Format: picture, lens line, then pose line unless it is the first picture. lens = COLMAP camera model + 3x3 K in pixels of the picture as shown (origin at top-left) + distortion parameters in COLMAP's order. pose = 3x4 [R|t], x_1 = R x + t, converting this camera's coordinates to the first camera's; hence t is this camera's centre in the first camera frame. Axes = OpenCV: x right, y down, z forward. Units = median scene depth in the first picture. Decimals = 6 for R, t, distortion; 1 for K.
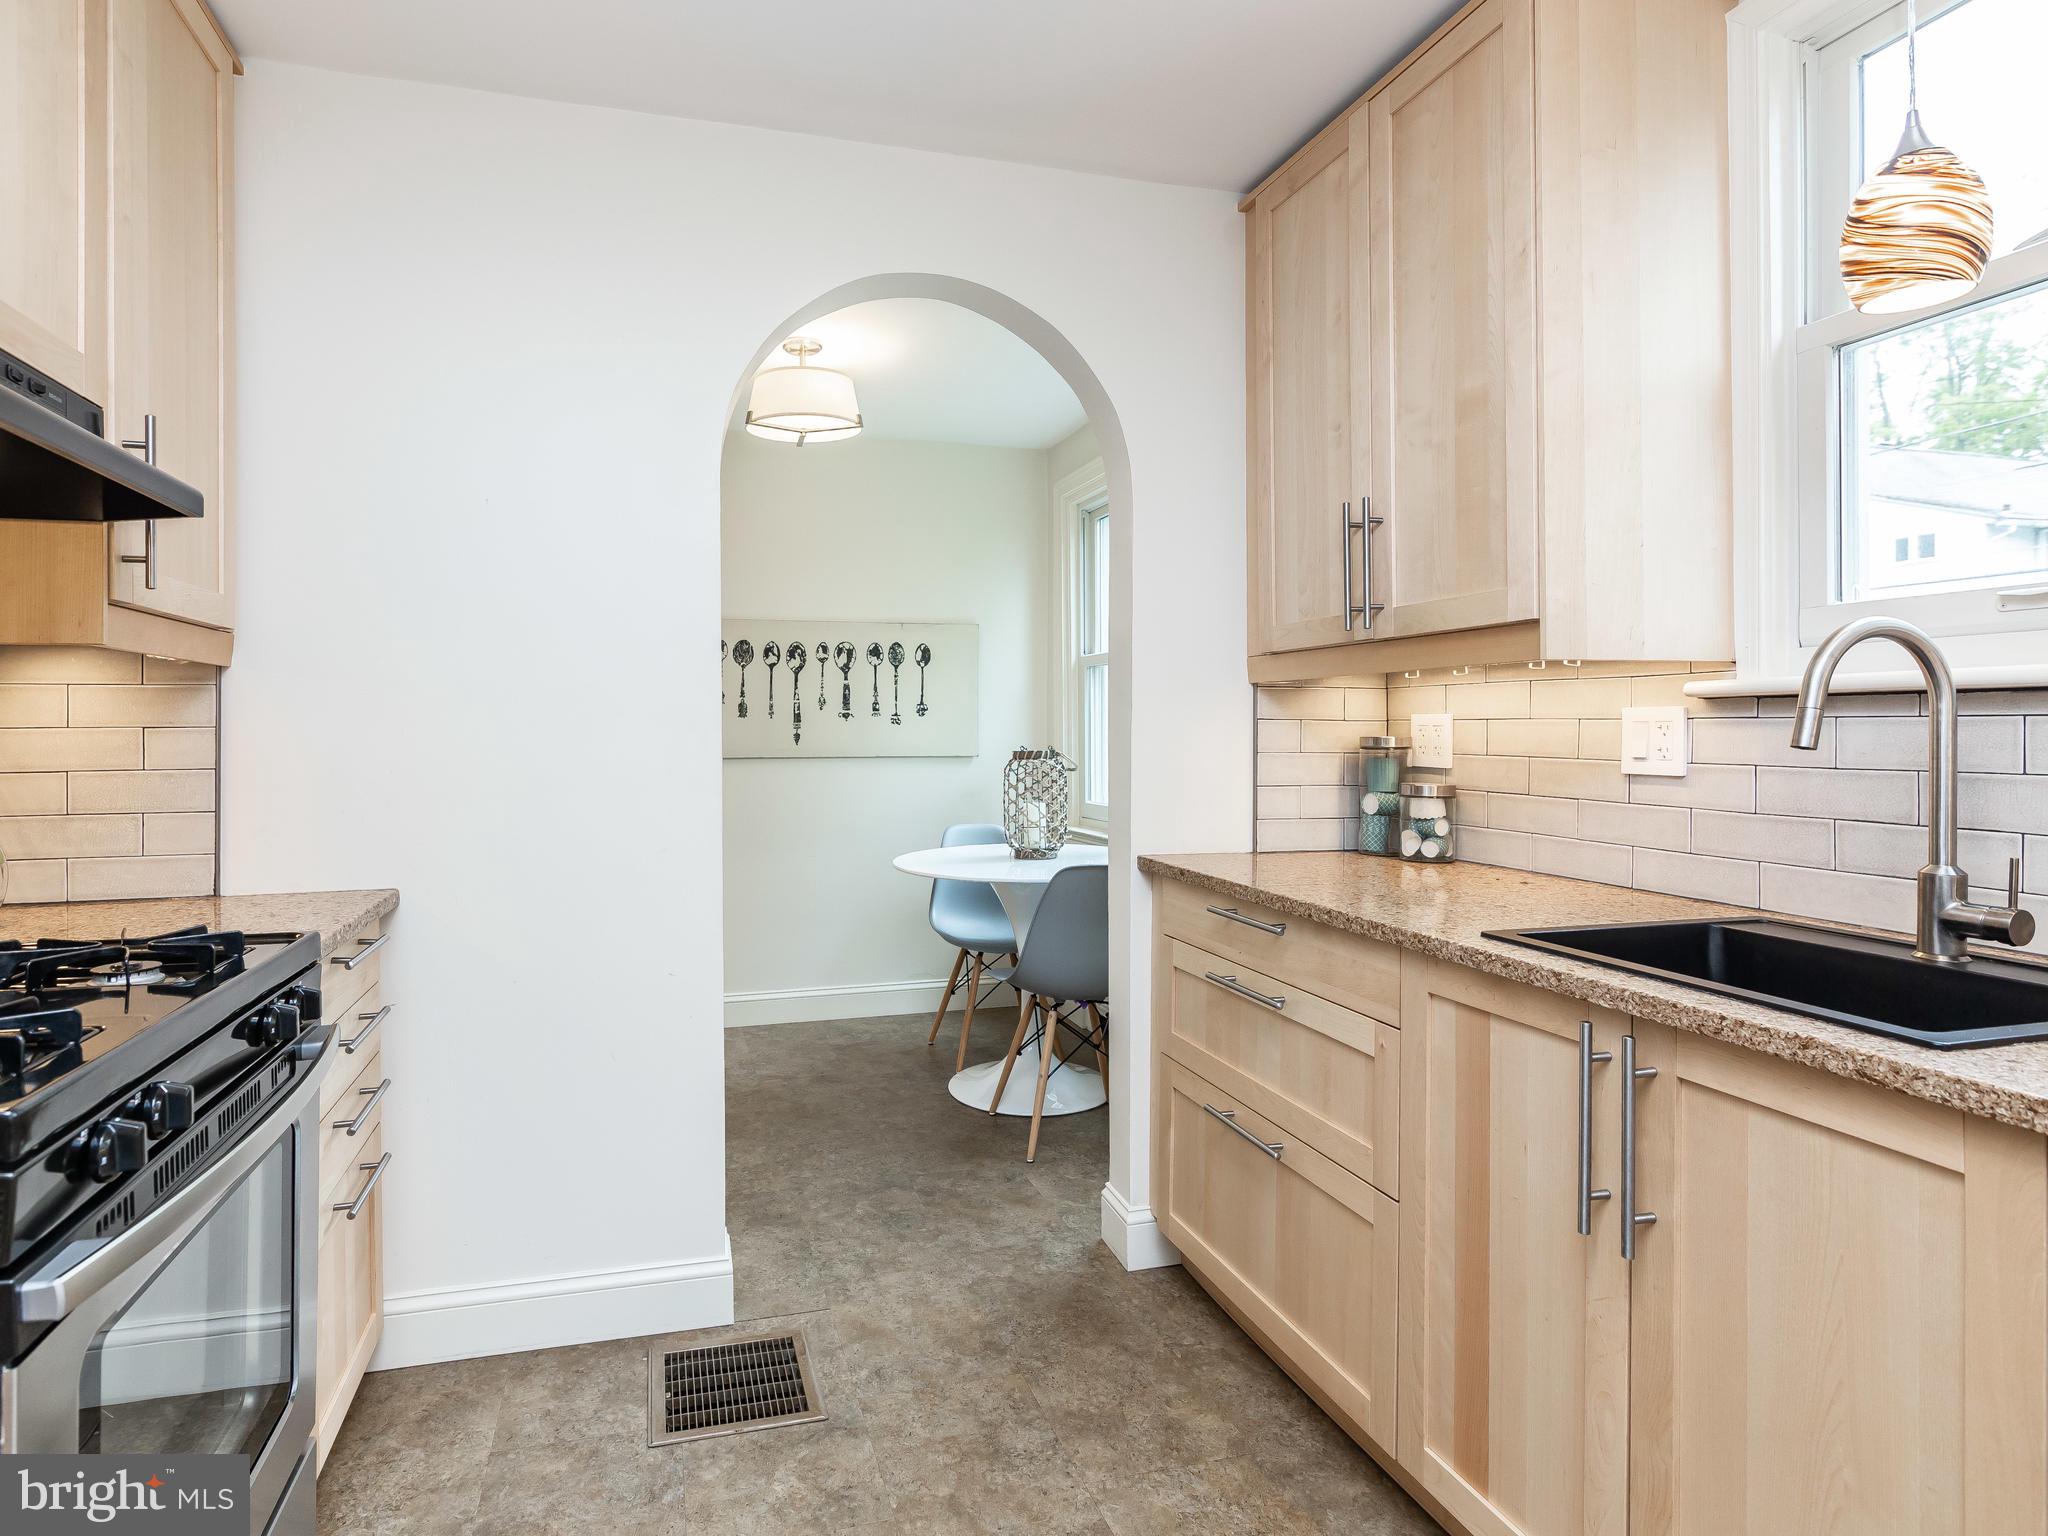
lens RADIAL K [[1057.0, 0, 909.8], [0, 1057.0, 730.5], [0, 0, 1]] dist [0.002507, -0.000782]
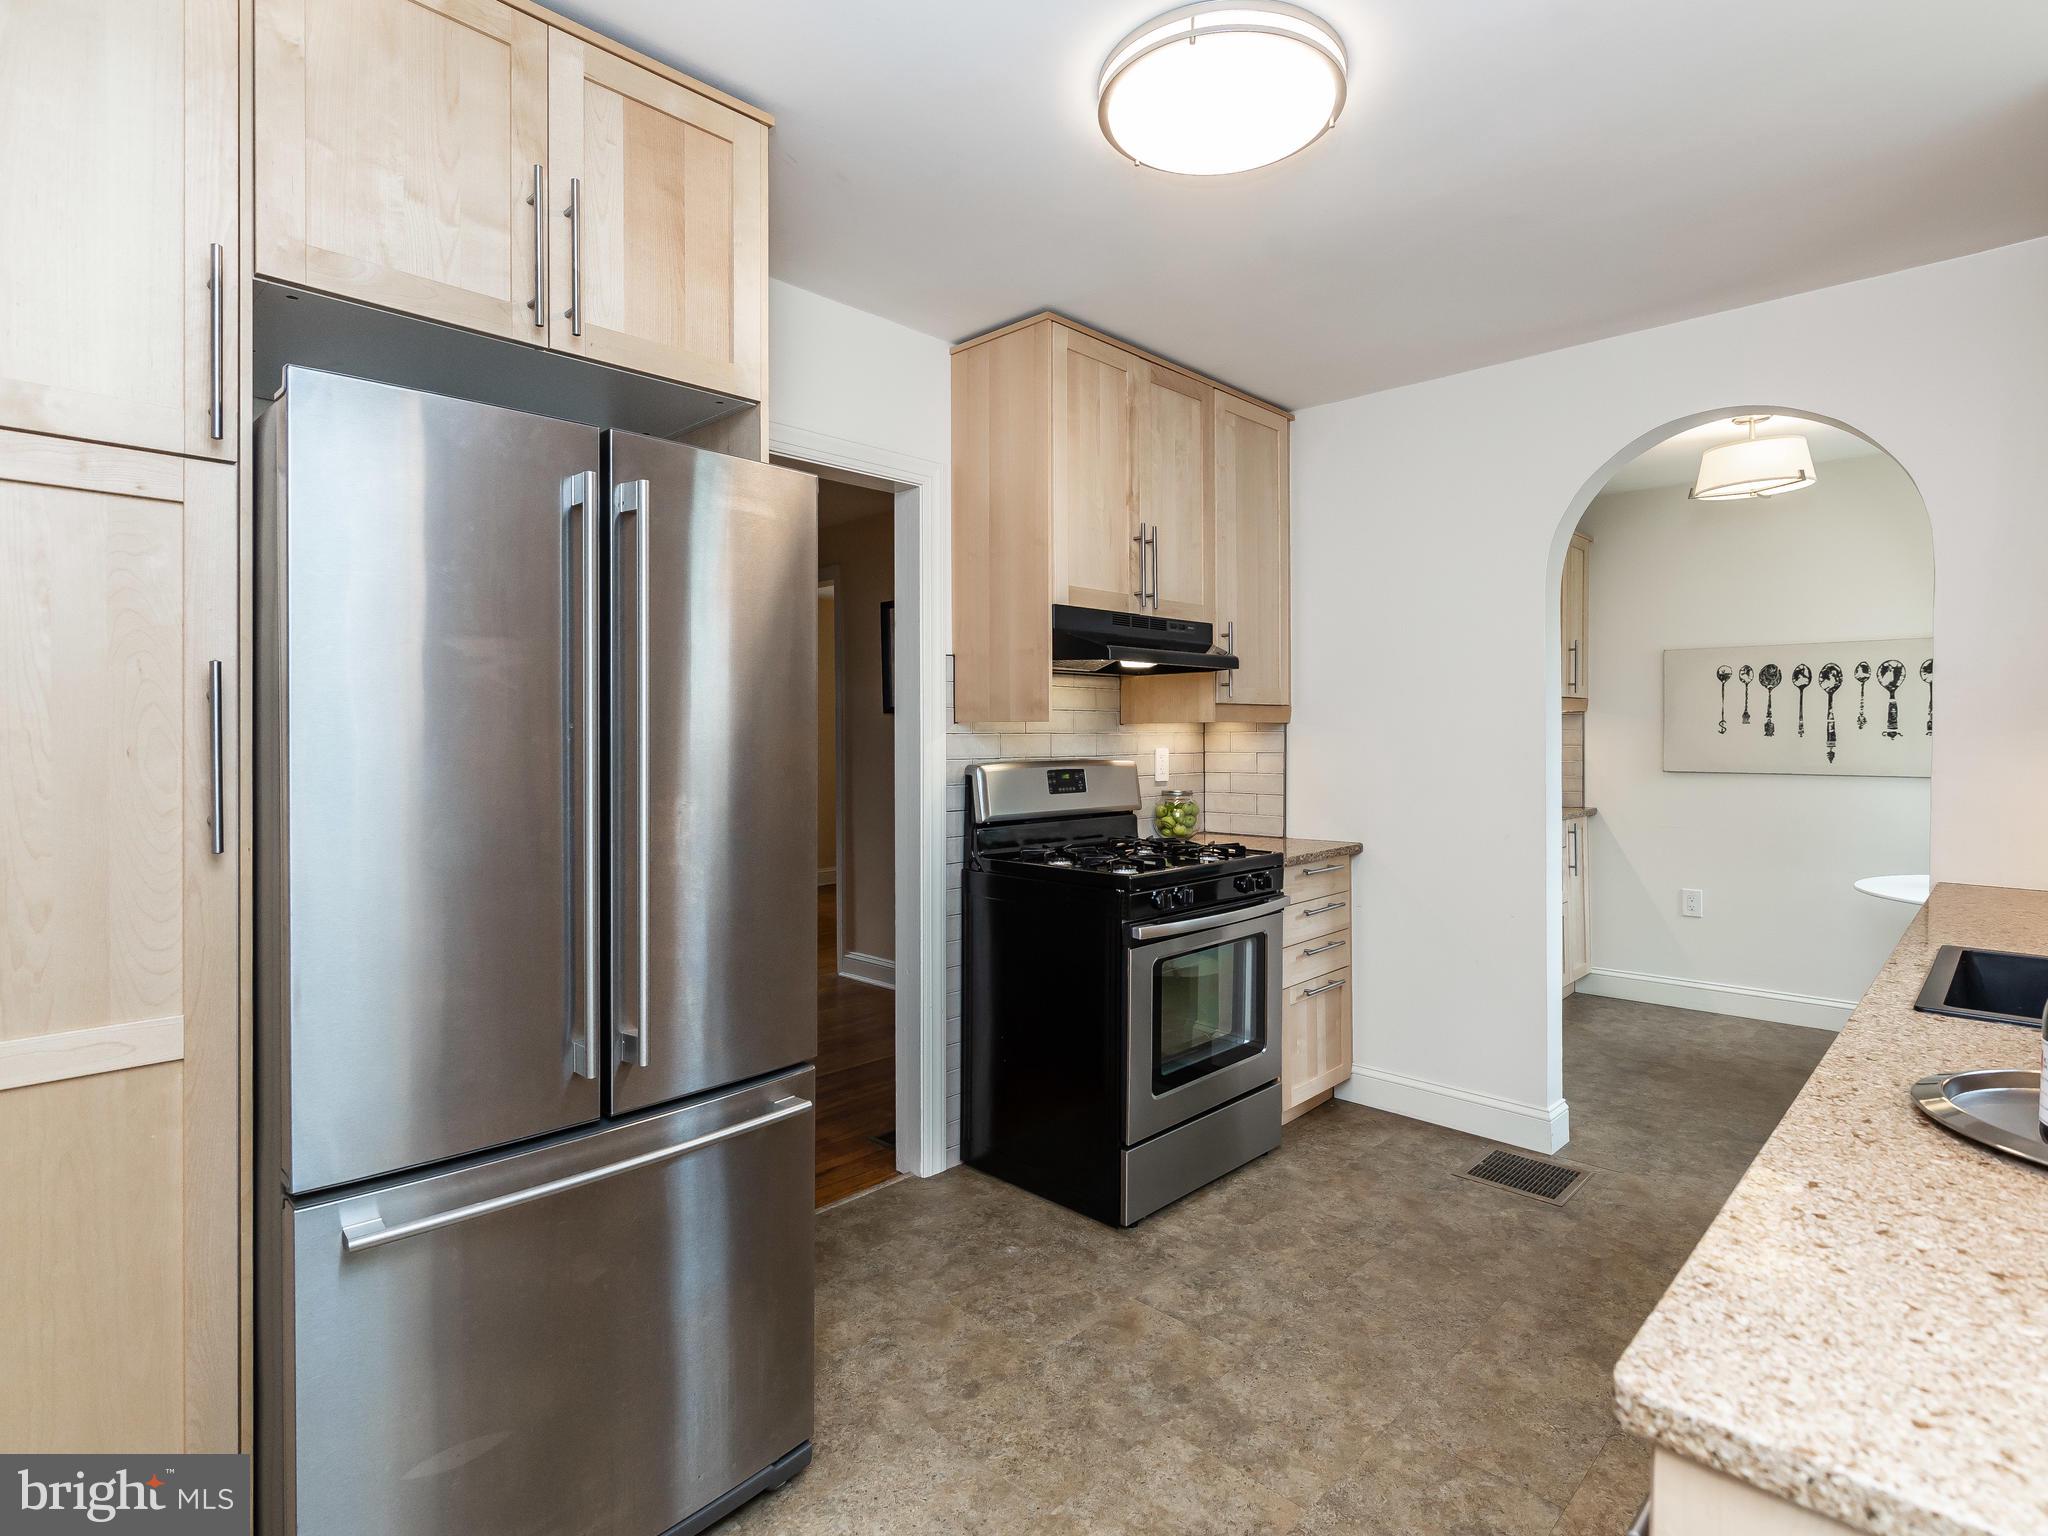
lens RADIAL K [[1057.0, 0, 1017.4], [0, 1057.0, 754.4], [0, 0, 1]] dist [0.002507, -0.000782]
pose [[0.512256, 0.022888, -0.858528, 0.374045], [0.004736, 0.999554, 0.029473, -0.028885], [0.858820, -0.019163, 0.511919, -0.212092]]
